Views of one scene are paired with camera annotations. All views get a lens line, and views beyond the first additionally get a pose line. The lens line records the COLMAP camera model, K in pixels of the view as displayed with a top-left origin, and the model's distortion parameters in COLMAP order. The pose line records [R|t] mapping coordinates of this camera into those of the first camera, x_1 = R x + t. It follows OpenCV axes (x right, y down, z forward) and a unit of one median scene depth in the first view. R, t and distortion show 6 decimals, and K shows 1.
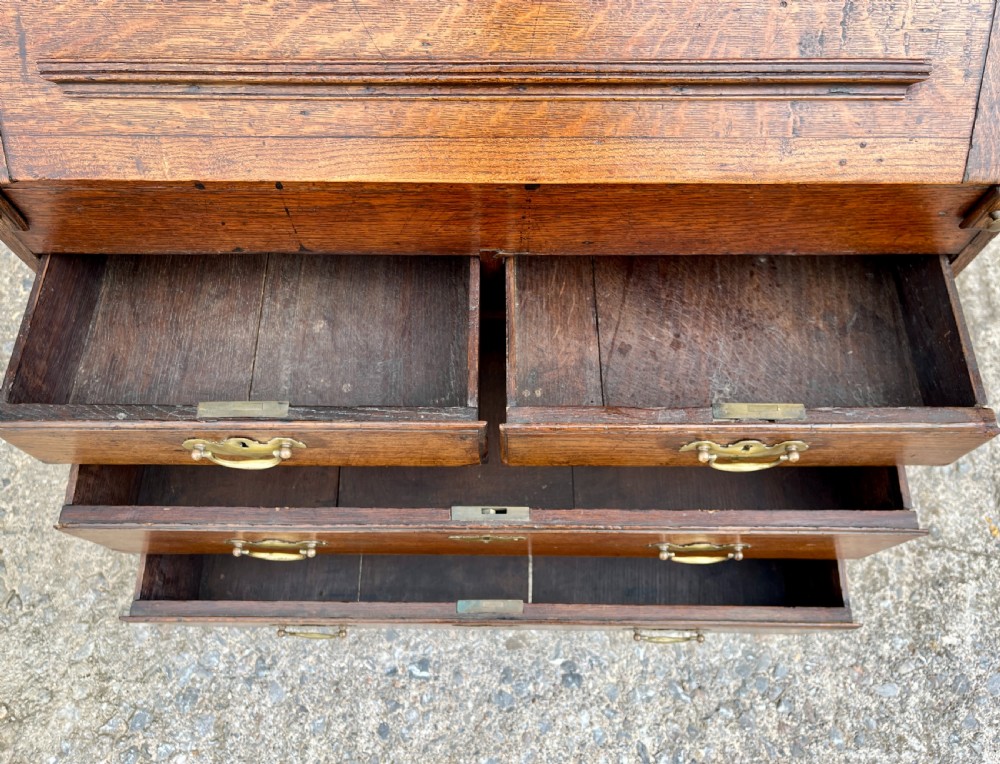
lens RADIAL K [[805.4, 0, 497.3], [0, 805.4, 379.7], [0, 0, 1]] dist [0.060367, -0.094553]
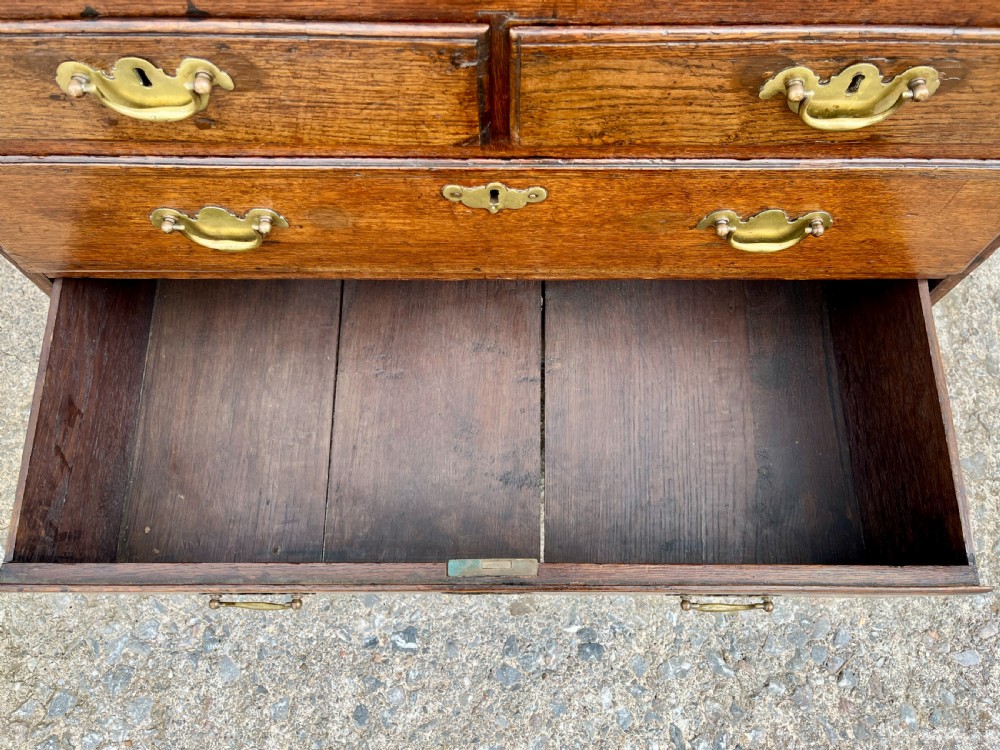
lens RADIAL K [[776.5, 0, 512.5], [0, 776.5, 370.5], [0, 0, 1]] dist [0.068044, -0.102564]
pose [[0.999715, -0.001801, 0.023796, -0.005530], [0.000782, 0.999086, 0.042747, 0.052251], [-0.023851, -0.042717, 0.998802, 0.222380]]
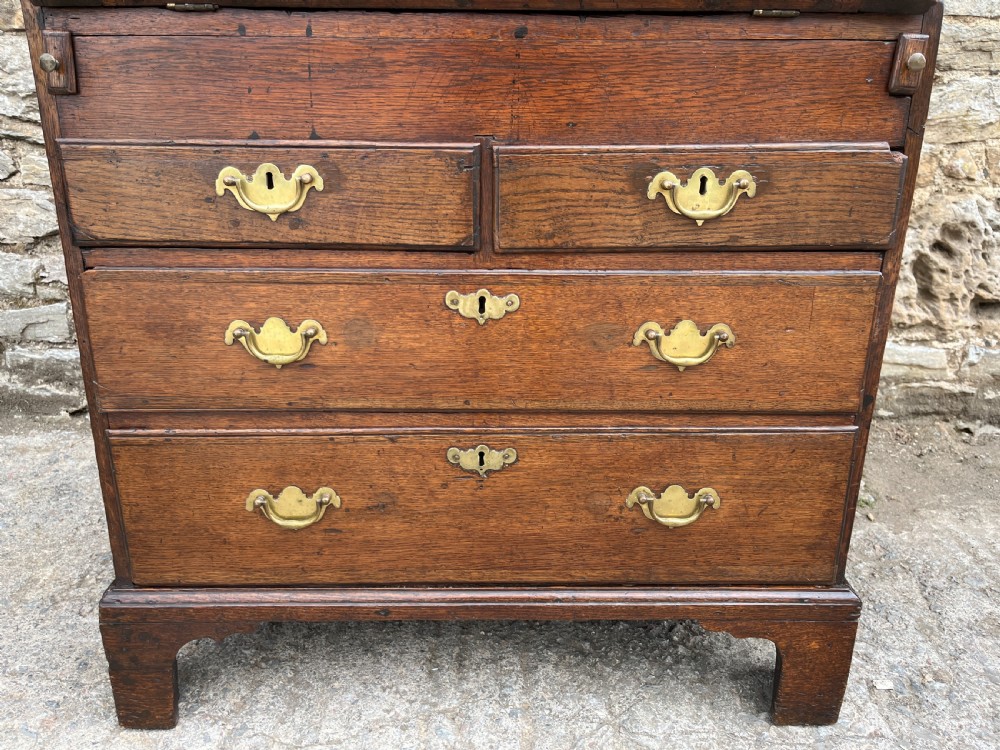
lens RADIAL K [[776.5, 0, 501.5], [0, 776.5, 385.8], [0, 0, 1]] dist [0.068044, -0.102564]
pose [[0.999641, 0.012889, 0.023477, -0.003157], [0.008518, 0.678069, -0.734949, 0.499554], [-0.025392, 0.734885, 0.677716, 0.305265]]
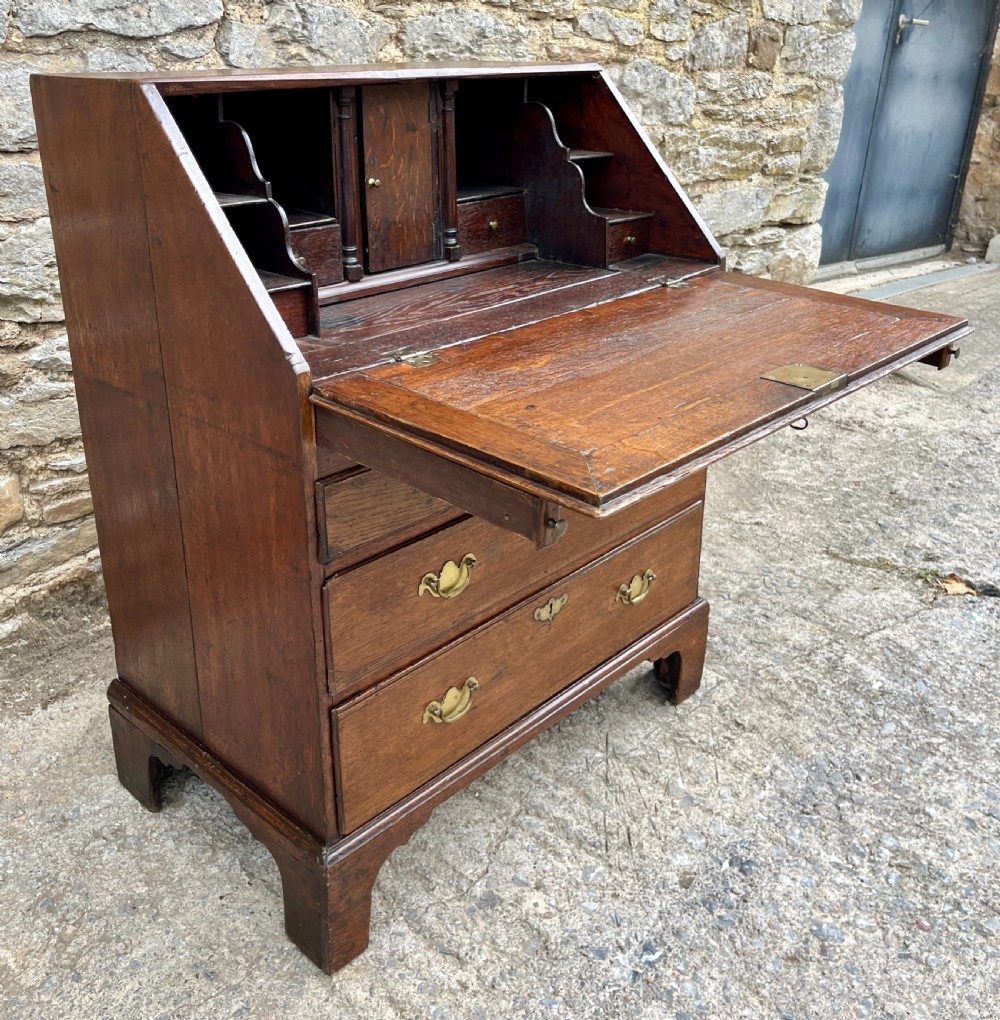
lens RADIAL K [[1061.3, 0, 502.0], [0, 1061.3, 441.7], [0, 0, 1]] dist [0.032329, 0.000000]
pose [[0.672346, -0.256553, 0.694357, -0.894652], [0.670738, 0.607962, -0.424845, 0.412125], [-0.313147, 0.751374, 0.580841, -0.056207]]
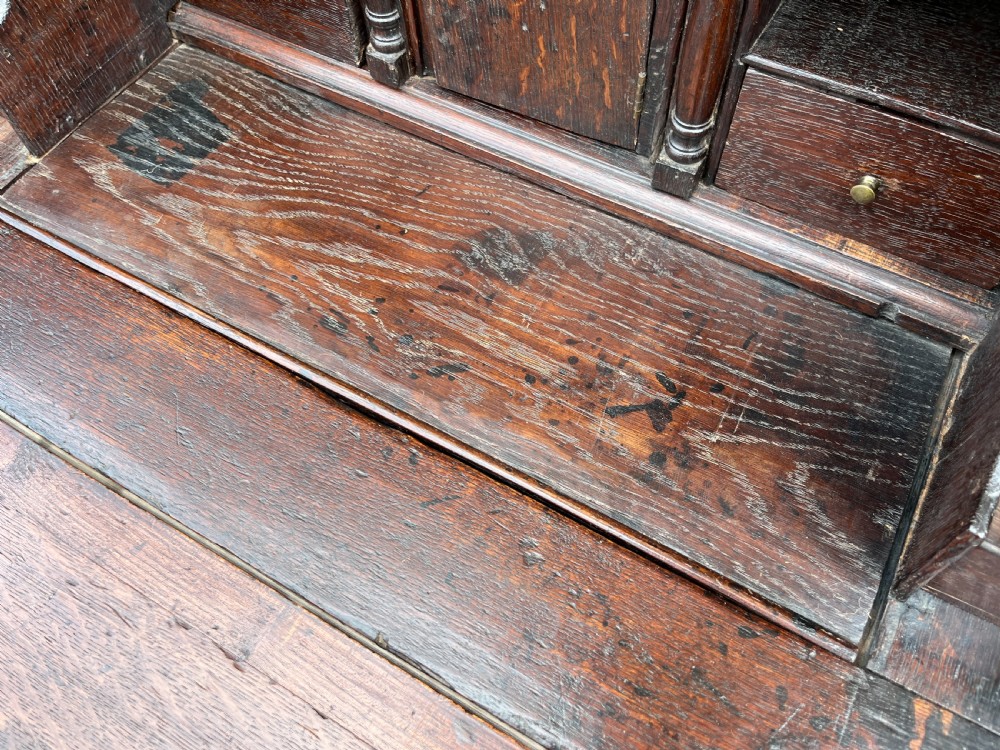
lens RADIAL K [[776.5, 0, 506.5], [0, 776.5, 369.6], [0, 0, 1]] dist [0.068044, -0.102564]
pose [[0.873732, 0.411656, -0.259097, 0.142737], [-0.434735, 0.899824, -0.036370, -0.228745], [0.218170, 0.144416, 0.965166, 0.215022]]
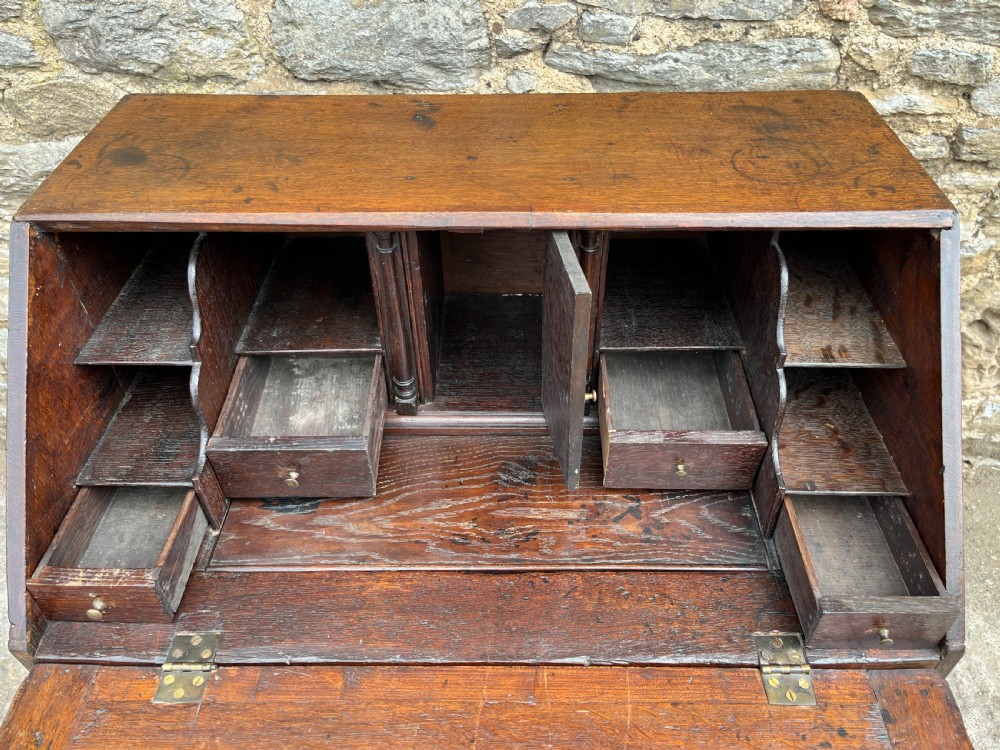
lens RADIAL K [[776.5, 0, 511.4], [0, 776.5, 369.1], [0, 0, 1]] dist [0.068044, -0.102564]
pose [[0.999904, 0.002542, 0.013602, 0.003718], [0.003082, 0.917363, -0.398039, -0.096188], [-0.013490, 0.398043, 0.917268, -0.119470]]
